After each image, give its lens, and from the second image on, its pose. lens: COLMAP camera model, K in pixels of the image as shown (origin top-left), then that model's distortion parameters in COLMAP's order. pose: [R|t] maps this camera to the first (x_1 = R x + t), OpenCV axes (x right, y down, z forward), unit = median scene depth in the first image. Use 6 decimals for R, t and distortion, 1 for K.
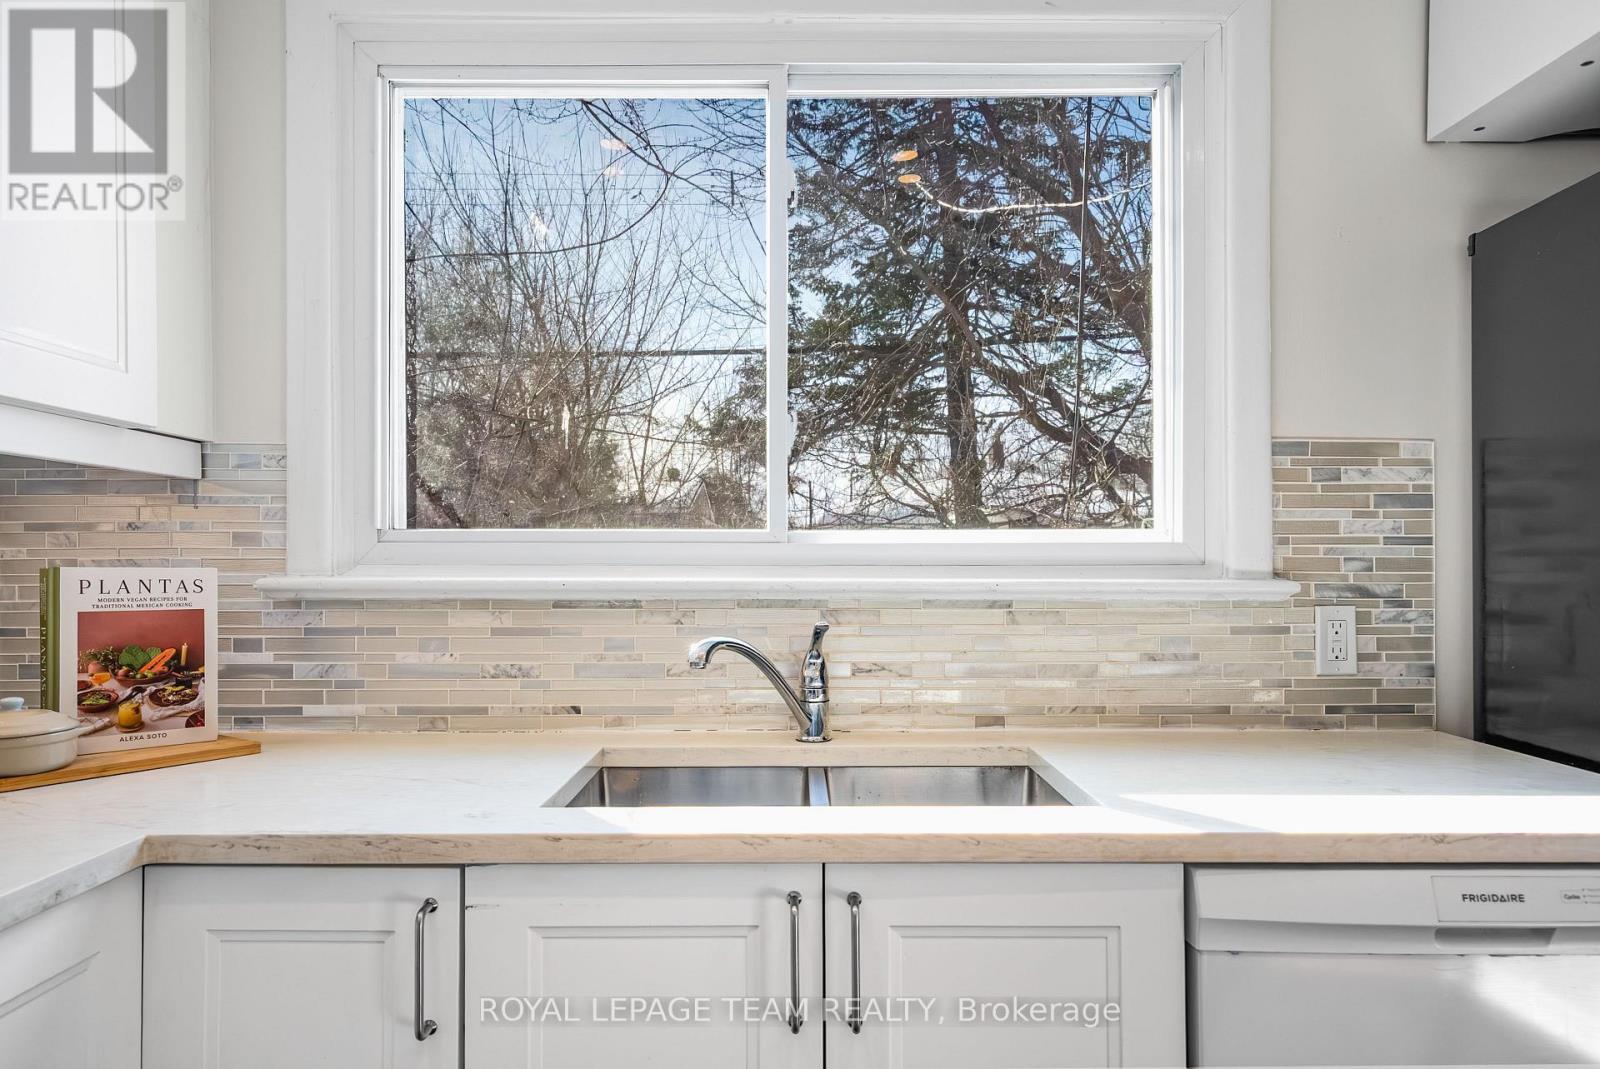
lens RADIAL K [[1019.3, 0, 831.7], [0, 1019.3, 564.2], [0, 0, 1]] dist [0.003750, 0.001201]
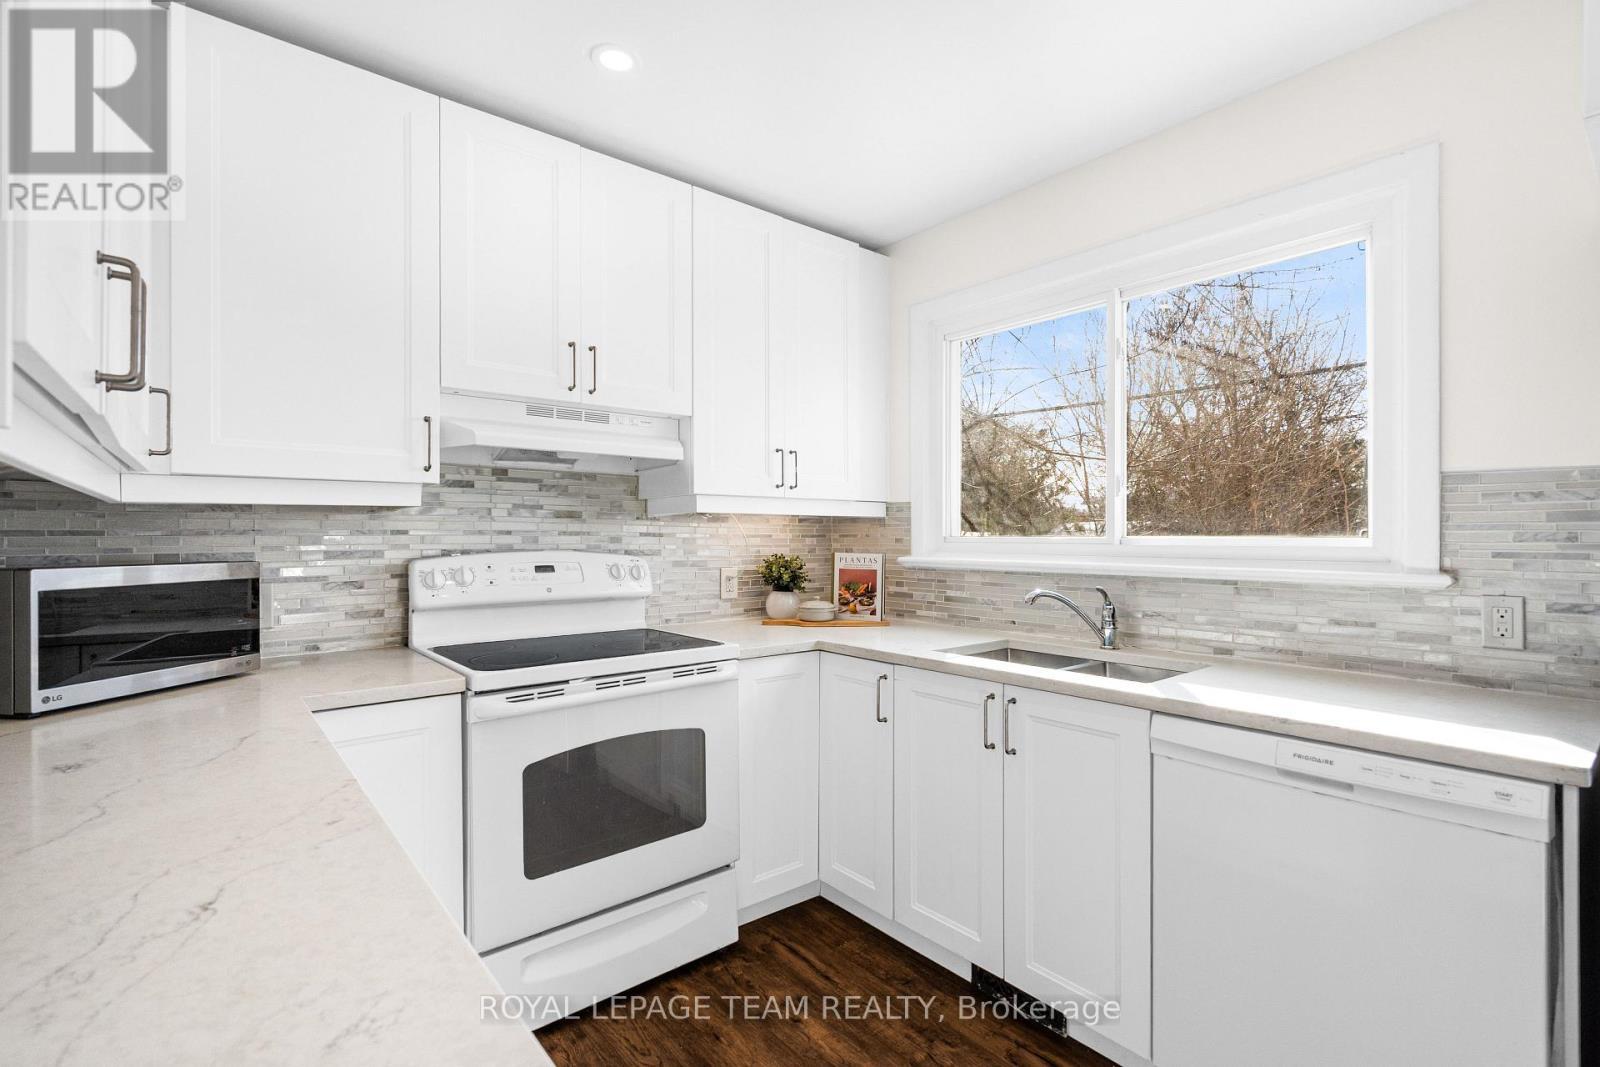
lens RADIAL K [[742.6, 0, 805.0], [0, 742.6, 536.1], [0, 0, 1]] dist [-0.000252, -0.000121]
pose [[0.634078, 0.001269, -0.773268, 0.667060], [0.001782, 0.999994, 0.003103, -0.042255], [0.773267, -0.003345, 0.634072, -0.312433]]
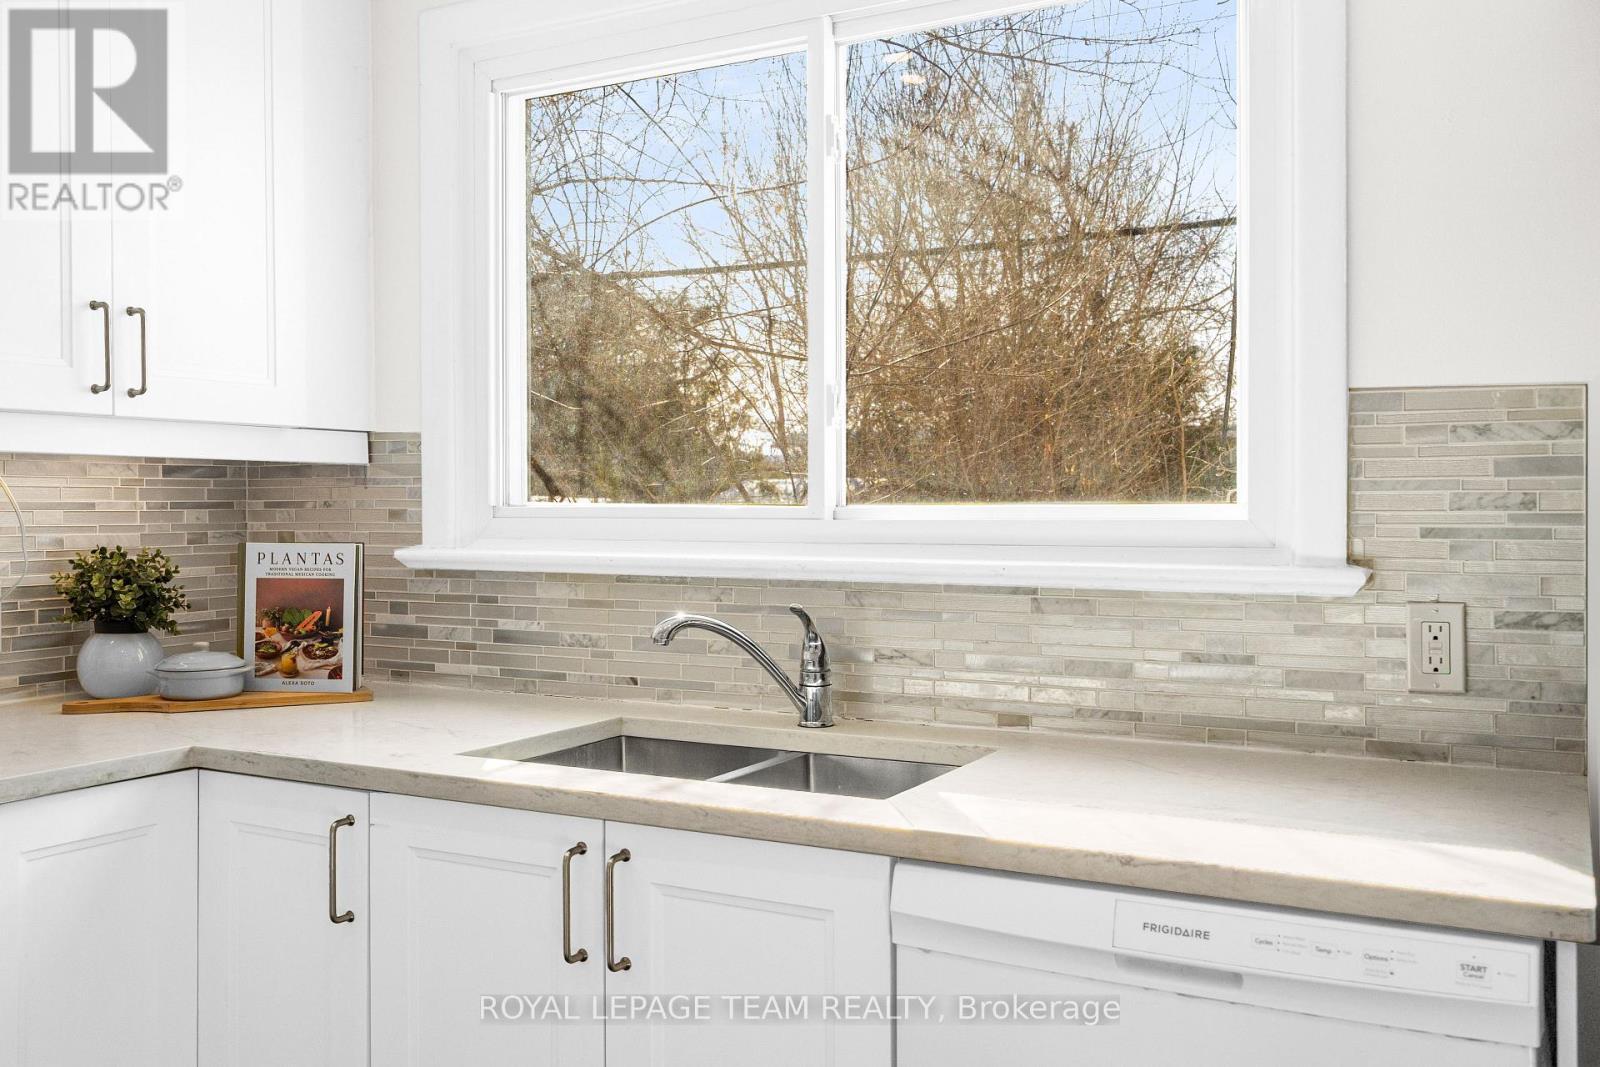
lens RADIAL K [[1423.0, 0, 809.0], [0, 1423.0, 513.5], [0, 0, 1]] dist [0.000223, 0.005081]
pose [[0.876443, 0.000892, -0.481505, 0.599114], [0.004396, 0.999942, 0.009853, -0.040400], [0.481486, -0.010752, 0.876388, -0.176269]]
